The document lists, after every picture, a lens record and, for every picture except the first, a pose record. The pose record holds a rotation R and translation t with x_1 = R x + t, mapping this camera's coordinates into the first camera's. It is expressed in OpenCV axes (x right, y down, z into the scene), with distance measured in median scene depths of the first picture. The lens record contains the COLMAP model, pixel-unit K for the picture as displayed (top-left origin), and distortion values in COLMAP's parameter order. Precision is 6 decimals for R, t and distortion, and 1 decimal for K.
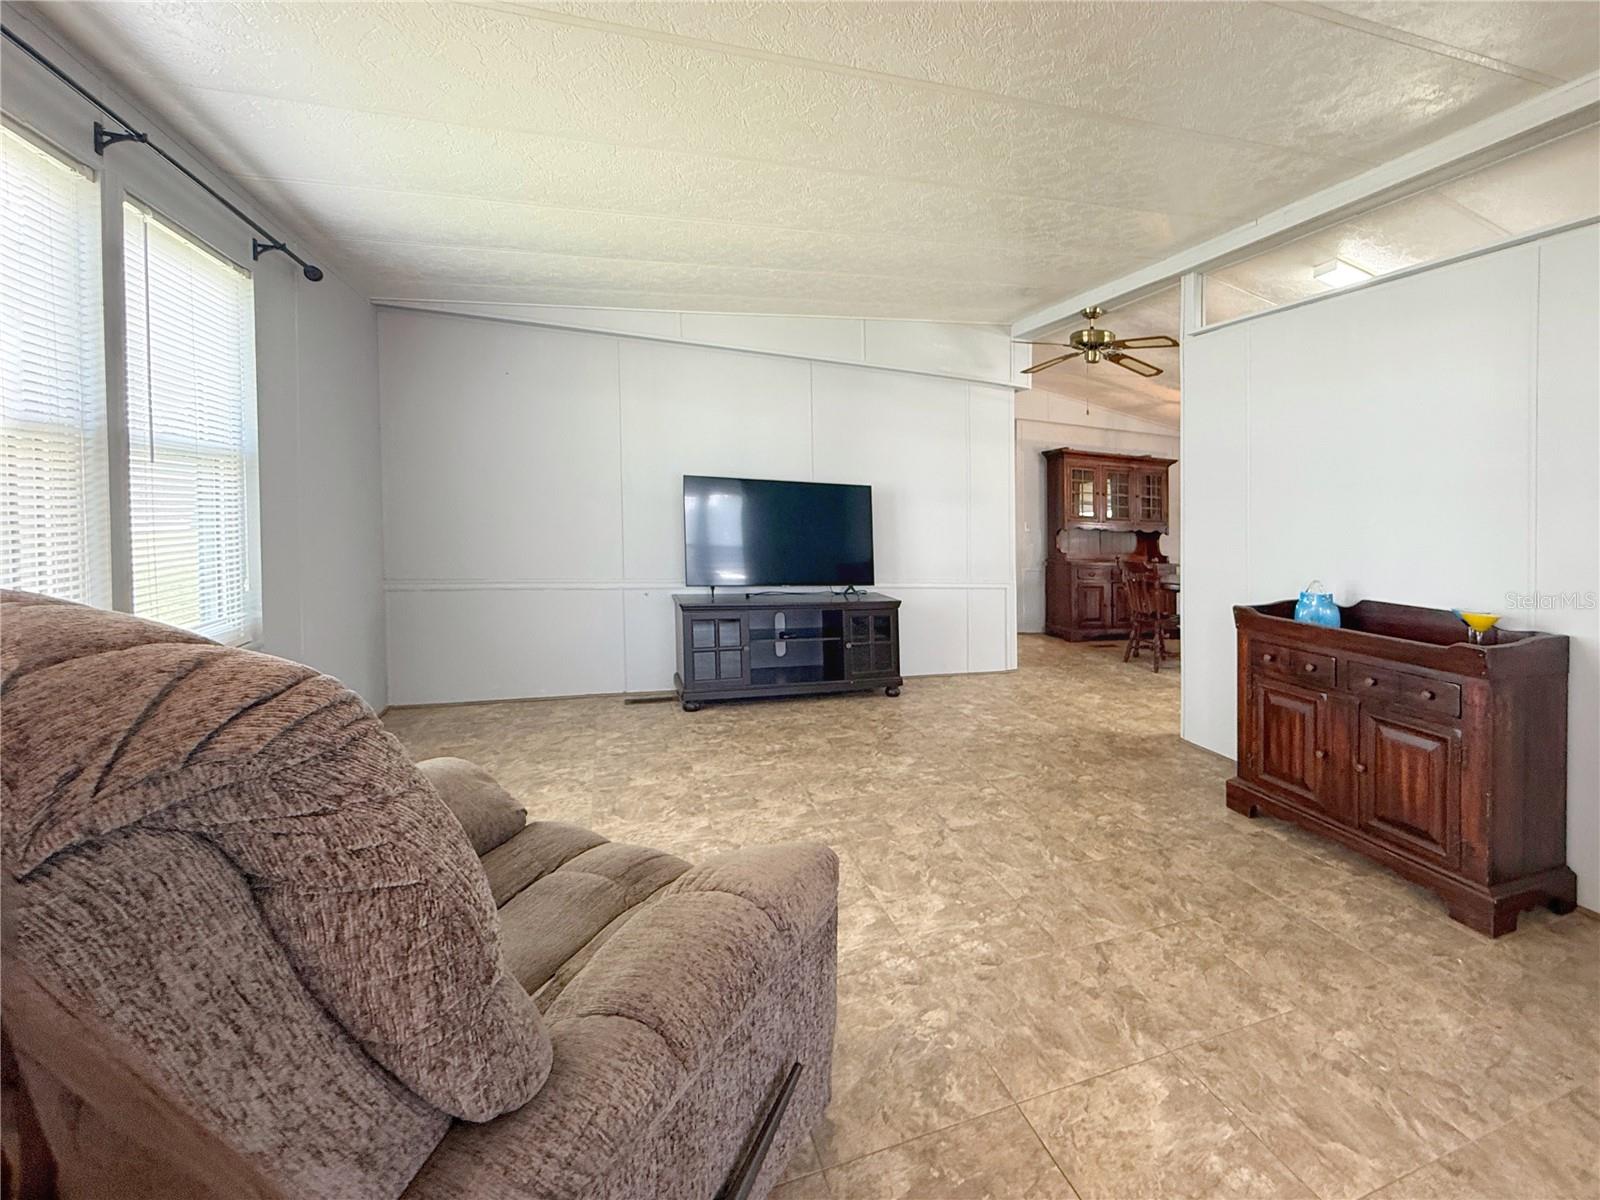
lens RADIAL K [[643.8, 0, 804.8], [0, 643.8, 606.2], [0, 0, 1]] dist [0.023594, 0.000030]
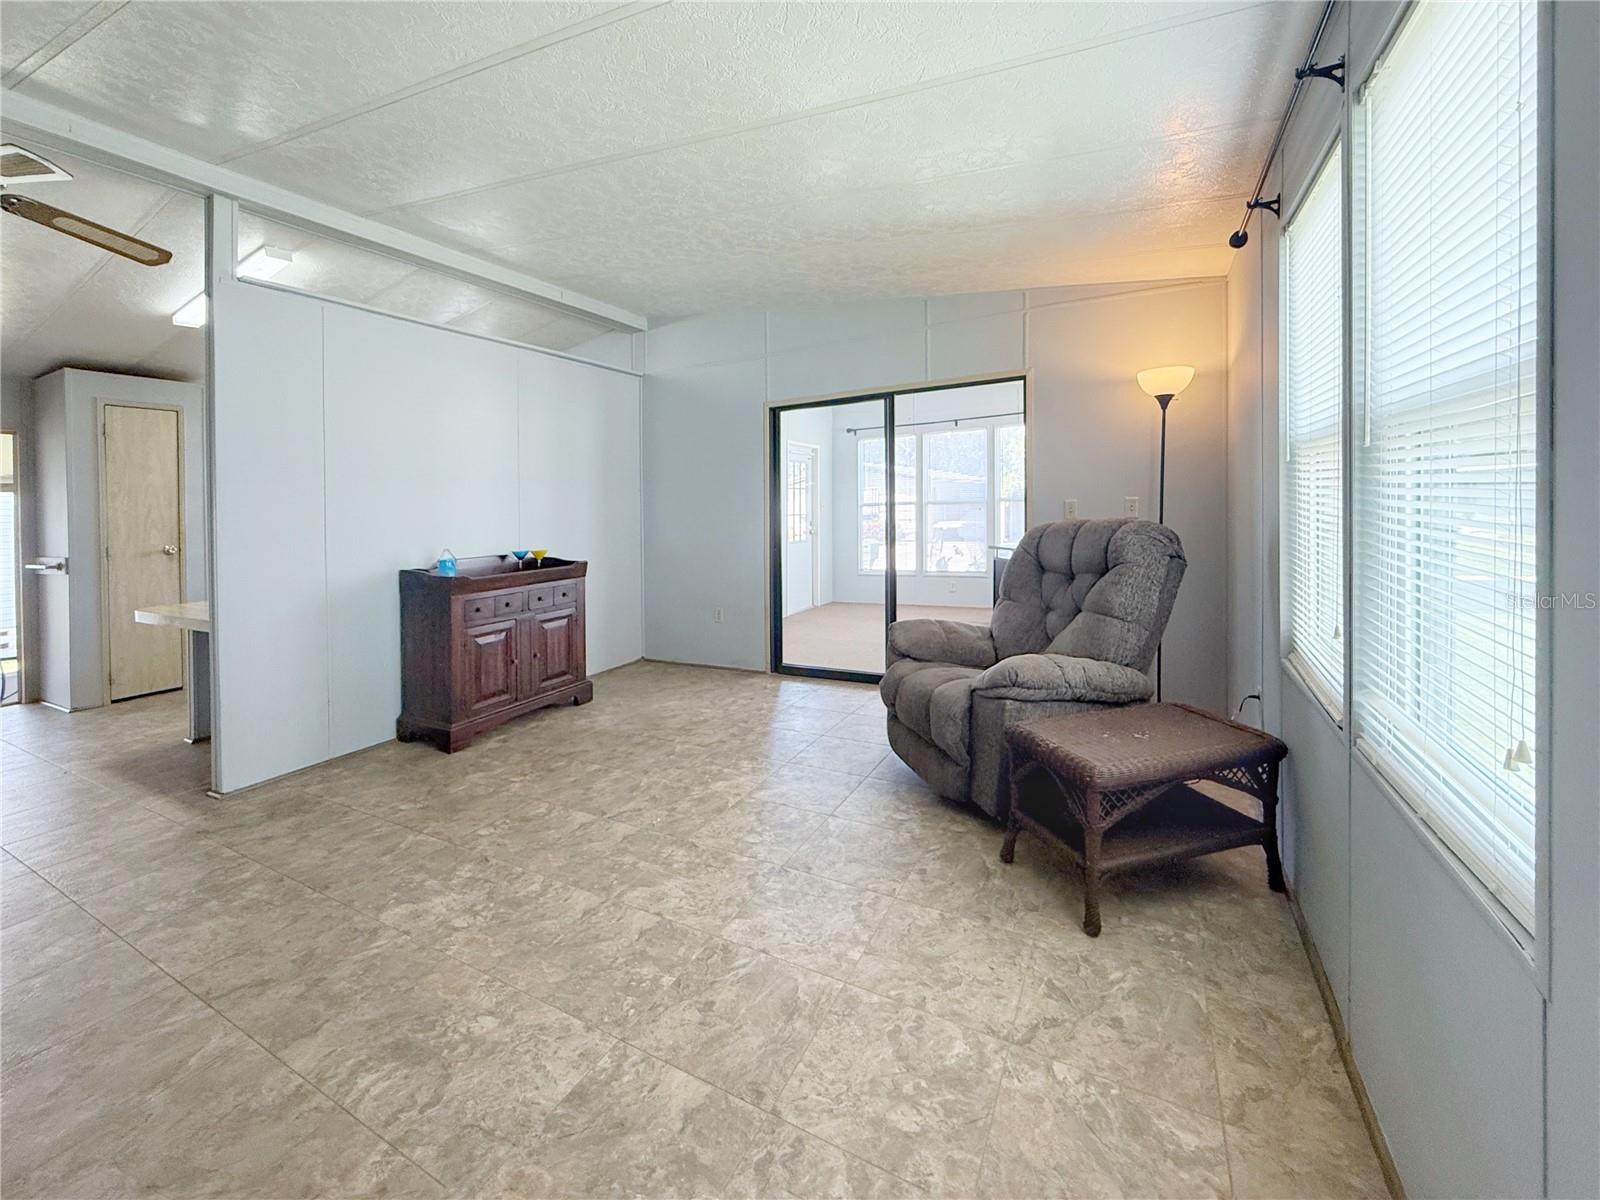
lens RADIAL K [[643.8, 0, 804.8], [0, 643.8, 606.2], [0, 0, 1]] dist [0.023594, 0.000030]
pose [[-0.696003, -0.132381, 0.705730, -0.695149], [0.114255, 0.949917, 0.290865, -0.258515], [-0.708891, 0.283076, -0.646020, 1.265277]]
